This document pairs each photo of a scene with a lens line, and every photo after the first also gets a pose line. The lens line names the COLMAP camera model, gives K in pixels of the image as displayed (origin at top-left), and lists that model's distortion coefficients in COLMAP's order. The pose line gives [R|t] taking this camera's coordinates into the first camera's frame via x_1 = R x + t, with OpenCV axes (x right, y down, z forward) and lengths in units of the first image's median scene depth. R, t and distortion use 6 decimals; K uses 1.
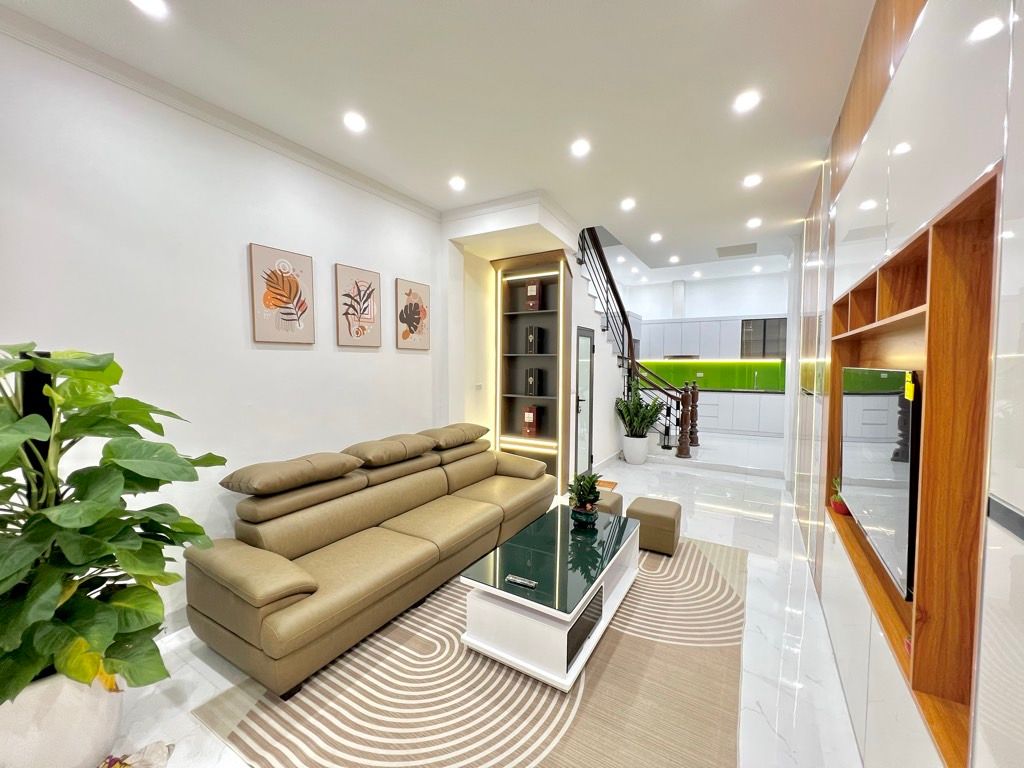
lens RADIAL K [[408.8, 0, 510.2], [0, 408.8, 387.1], [0, 0, 1]] dist [-0.002169, 0.000690]
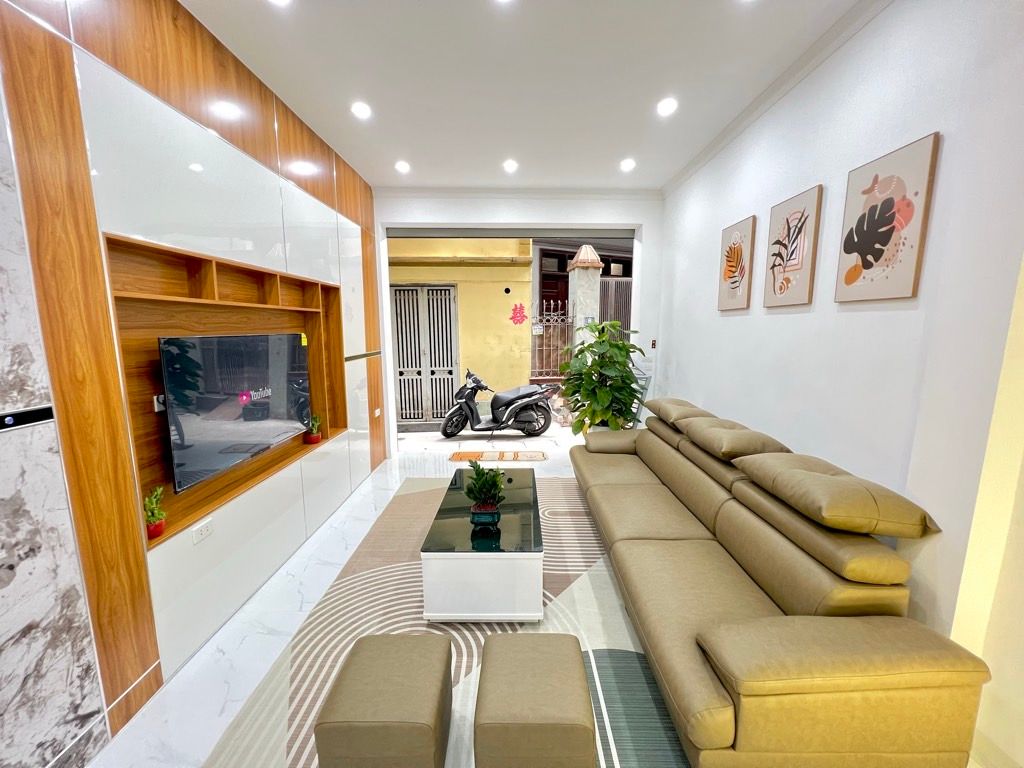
lens RADIAL K [[408.8, 0, 512.4], [0, 408.8, 386.8], [0, 0, 1]] dist [-0.002169, 0.000690]
pose [[-0.859931, 0.077477, -0.504495, 0.442304], [-0.026390, 0.980341, 0.195537, -0.087352], [0.509727, 0.181462, -0.840982, 1.391895]]
